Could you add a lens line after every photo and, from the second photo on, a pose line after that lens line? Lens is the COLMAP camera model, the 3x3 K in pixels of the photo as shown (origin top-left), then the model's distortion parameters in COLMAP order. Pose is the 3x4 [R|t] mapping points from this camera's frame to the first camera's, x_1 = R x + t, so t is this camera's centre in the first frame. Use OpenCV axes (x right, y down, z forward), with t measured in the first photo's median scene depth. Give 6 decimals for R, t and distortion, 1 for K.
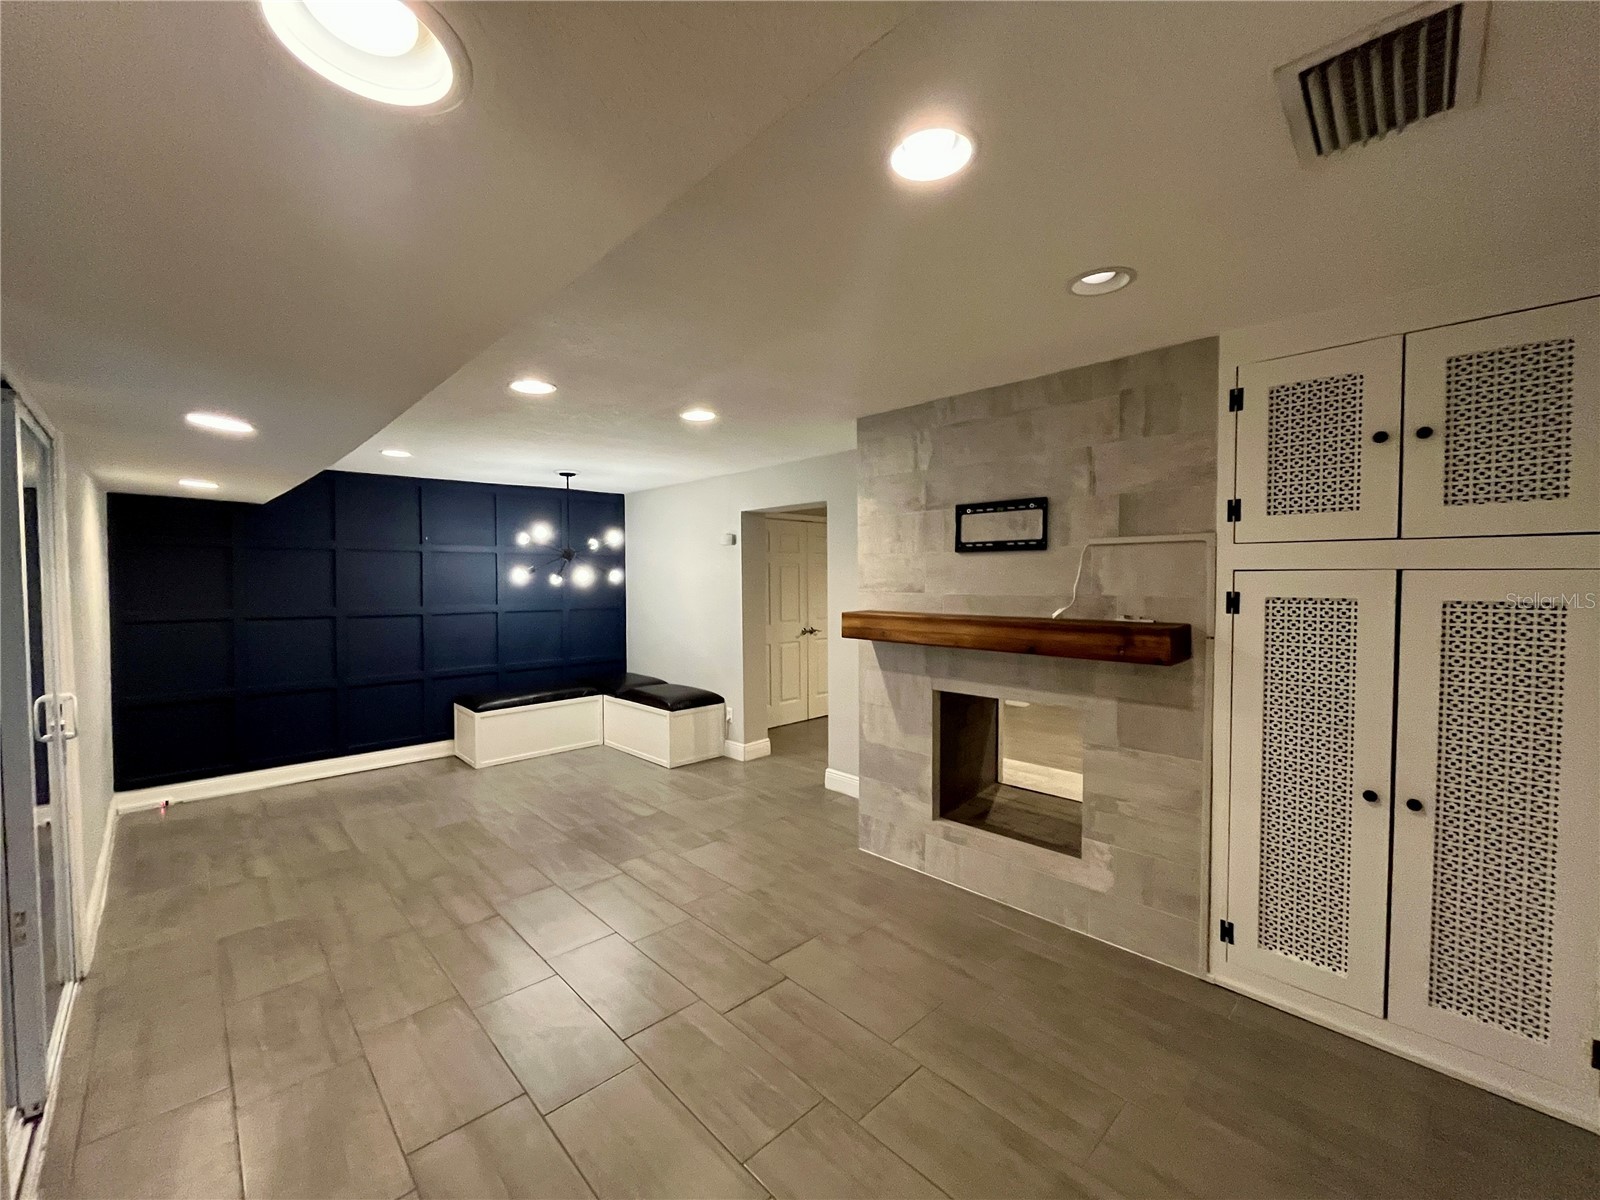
lens RADIAL K [[646.4, 0, 797.7], [0, 646.4, 597.6], [0, 0, 1]] dist [-0.003114, 0.000182]
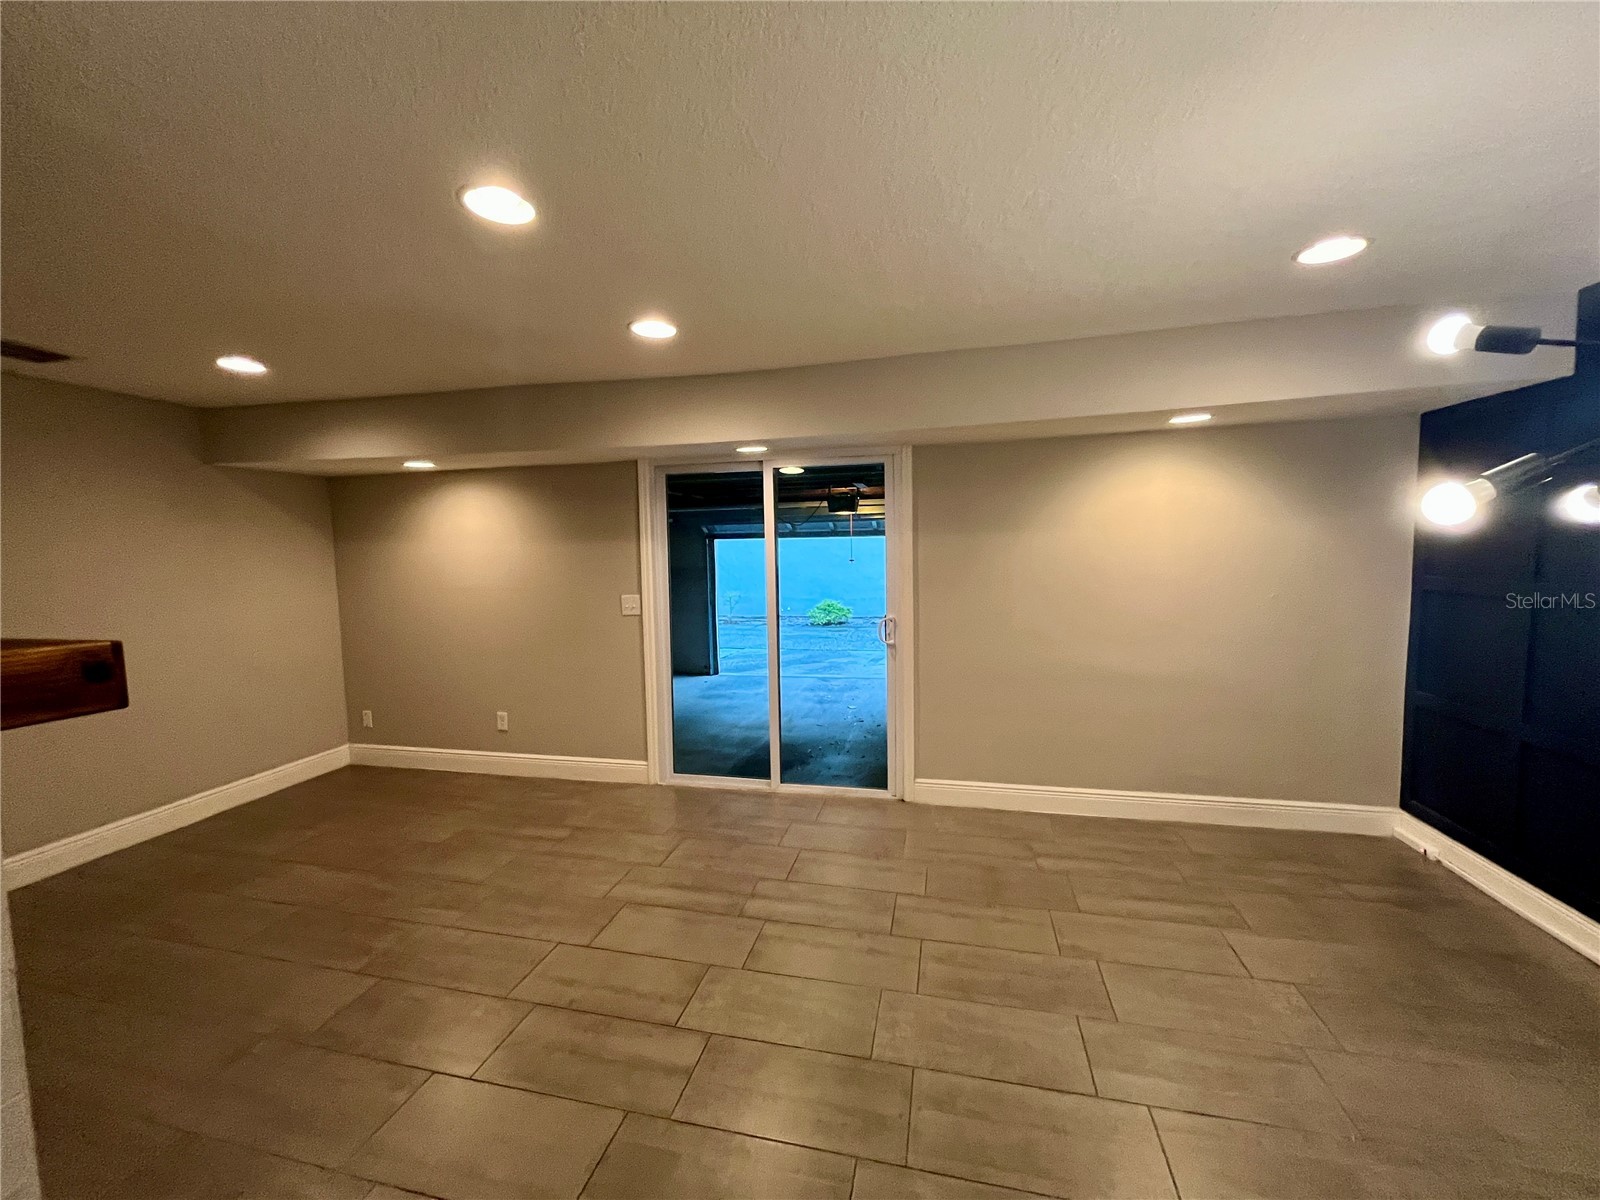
lens RADIAL K [[646.4, 0, 799.9], [0, 646.4, 599.7], [0, 0, 1]] dist [-0.003114, 0.000182]
pose [[-0.841707, 0.058604, -0.536744, -0.067265], [0.005536, 0.994977, 0.099954, -0.036497], [0.539905, 0.081161, -0.837804, 1.594340]]
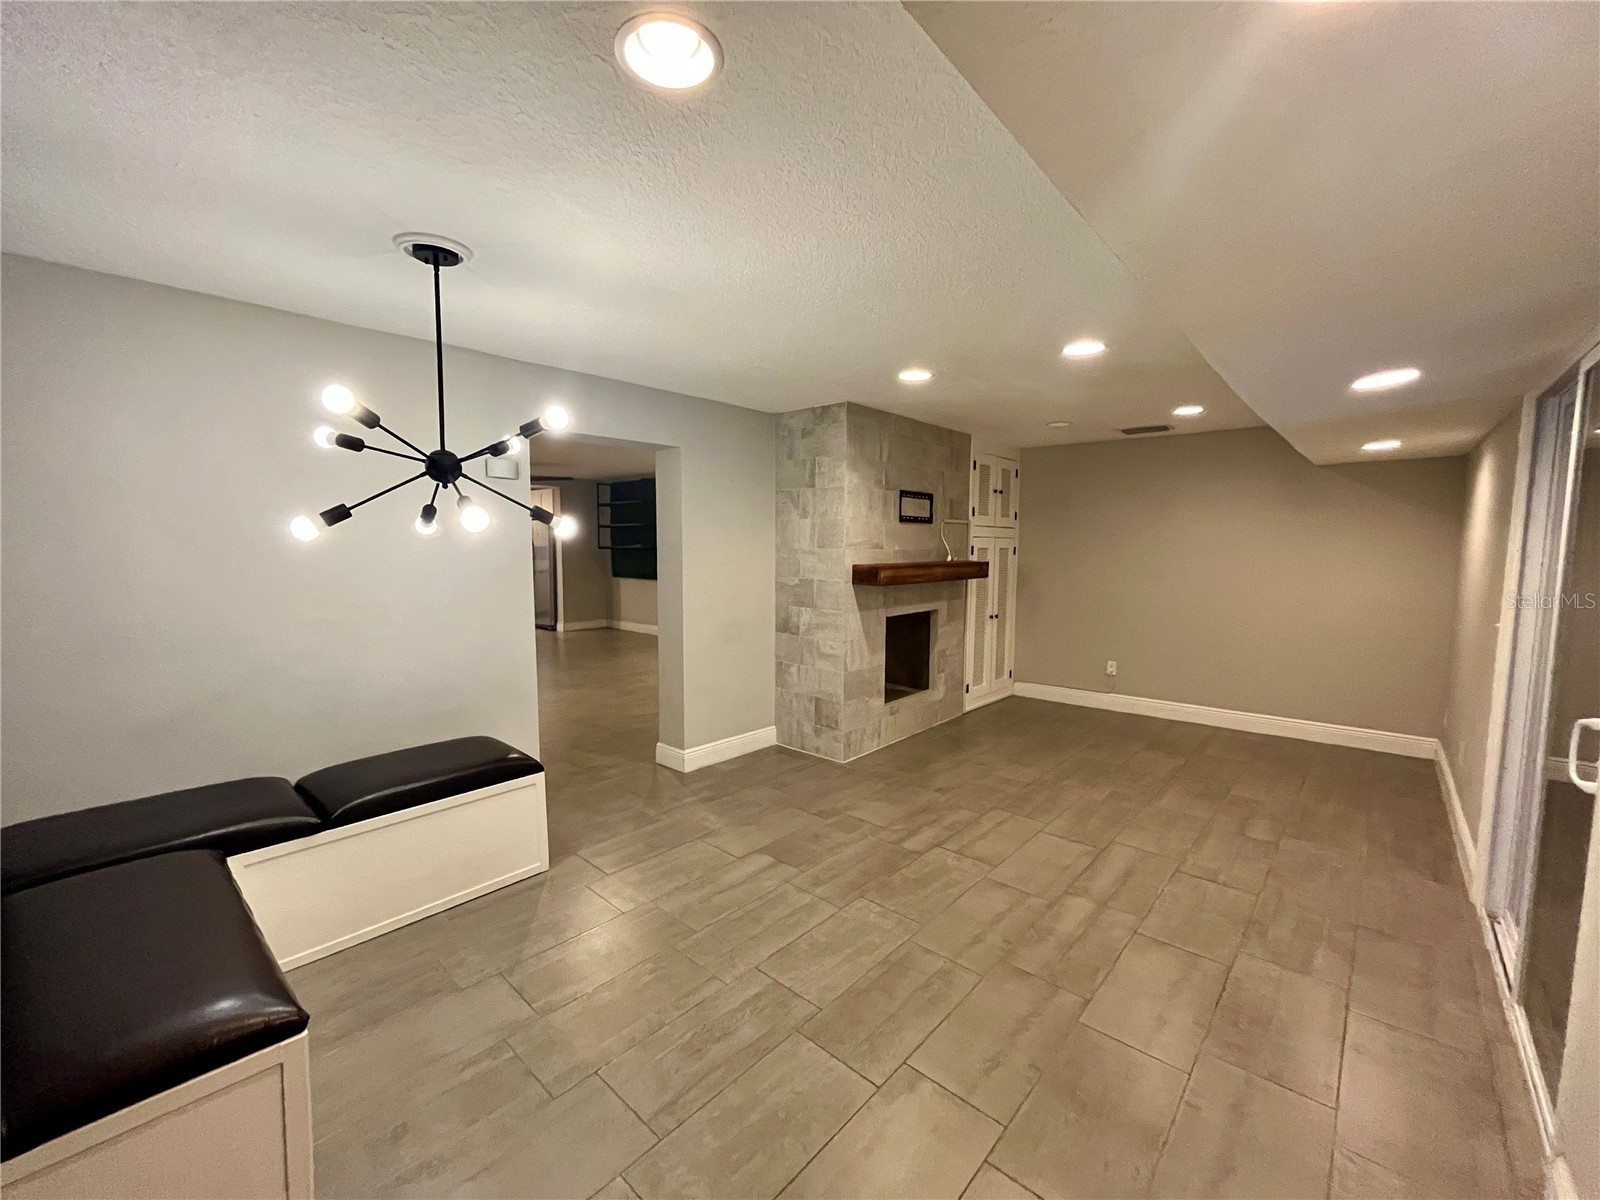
lens RADIAL K [[646.4, 0, 800.7], [0, 646.4, 599.1], [0, 0, 1]] dist [-0.003114, 0.000182]
pose [[-0.063274, -0.083714, 0.994479, -1.213363], [0.025991, 0.995999, 0.085496, -0.024580], [-0.997658, 0.031257, -0.060845, 1.289547]]
